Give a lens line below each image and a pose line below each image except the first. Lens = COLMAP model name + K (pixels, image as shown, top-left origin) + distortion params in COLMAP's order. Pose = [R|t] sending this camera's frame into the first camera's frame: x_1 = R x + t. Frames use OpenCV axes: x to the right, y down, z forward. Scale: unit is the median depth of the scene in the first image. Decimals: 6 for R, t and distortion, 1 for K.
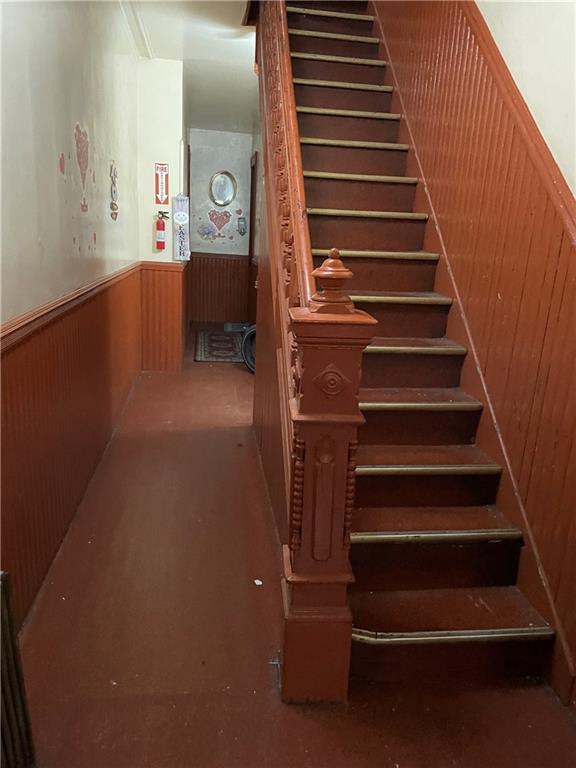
lens RADIAL K [[586.8, 0, 291.0], [0, 586.8, 385.5], [0, 0, 1]] dist [0.077075, -0.094150]
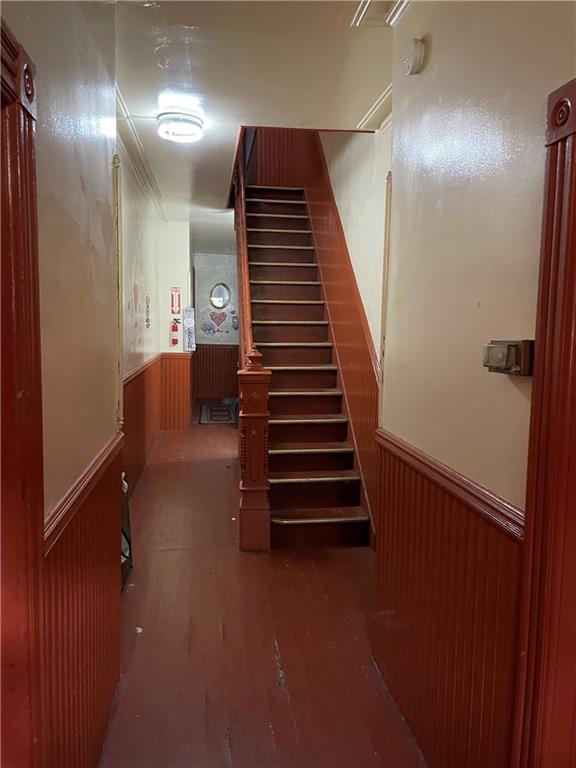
lens RADIAL K [[586.8, 0, 288.2], [0, 586.8, 381.0], [0, 0, 1]] dist [0.077075, -0.094150]
pose [[0.999264, -0.036445, -0.011980, 0.068782], [0.034243, 0.988131, -0.149748, 0.082348], [0.017295, 0.149228, 0.988652, -0.399591]]
